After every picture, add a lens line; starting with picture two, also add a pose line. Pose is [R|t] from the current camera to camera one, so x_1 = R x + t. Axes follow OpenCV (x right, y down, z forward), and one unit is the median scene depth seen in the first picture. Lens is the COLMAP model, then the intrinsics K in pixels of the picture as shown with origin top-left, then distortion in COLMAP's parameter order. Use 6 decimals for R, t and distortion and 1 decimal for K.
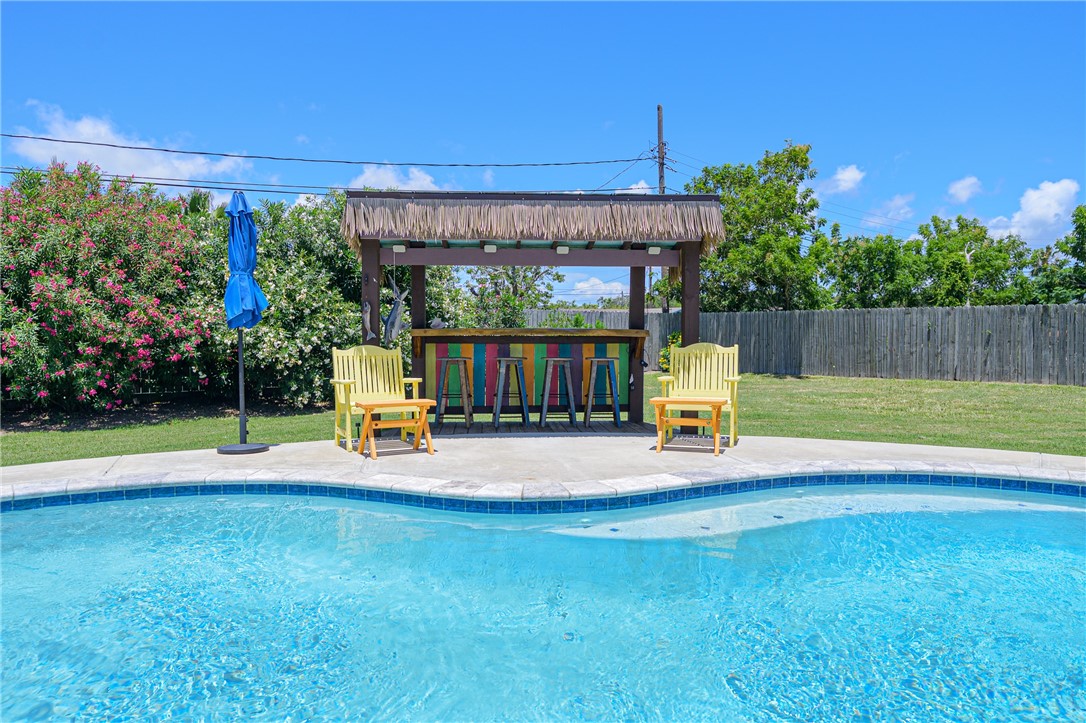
lens RADIAL K [[777.2, 0, 542.6], [0, 777.2, 359.7], [0, 0, 1]] dist [0.041921, 0.000106]
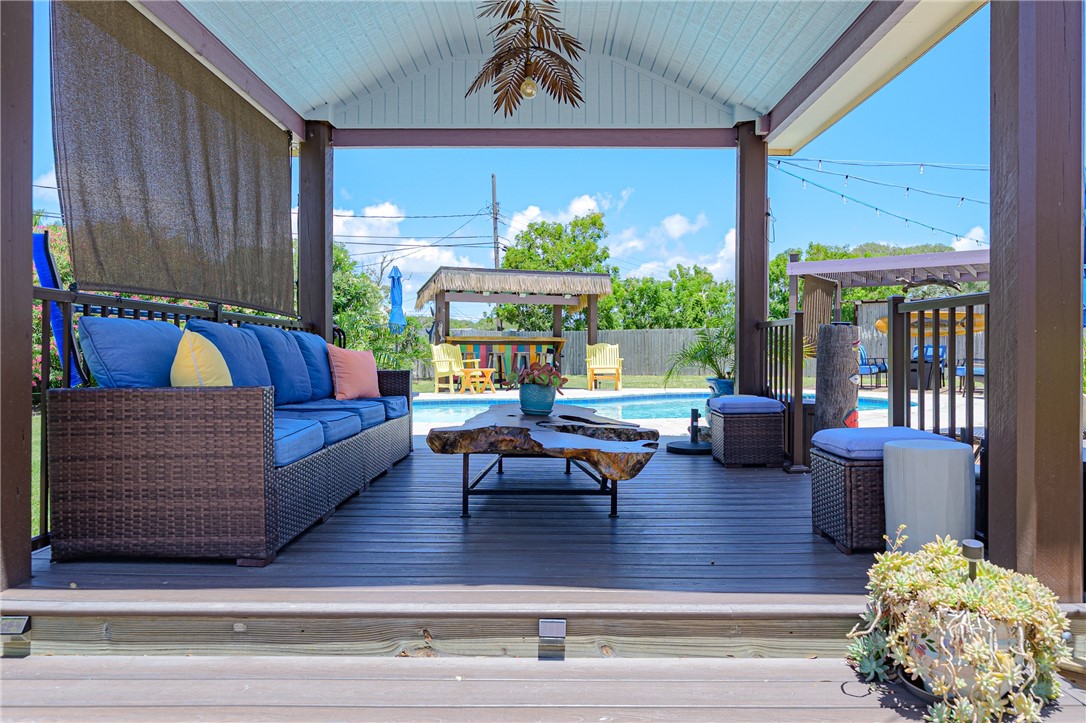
lens RADIAL K [[738.9, 0, 540.1], [0, 738.9, 359.0], [0, 0, 1]] dist [0.004101, 0.000118]
pose [[0.958845, -0.000984, 0.283929, -0.192201], [0.008010, 0.999690, -0.023586, 0.024494], [-0.283818, 0.024890, 0.958555, -0.314127]]
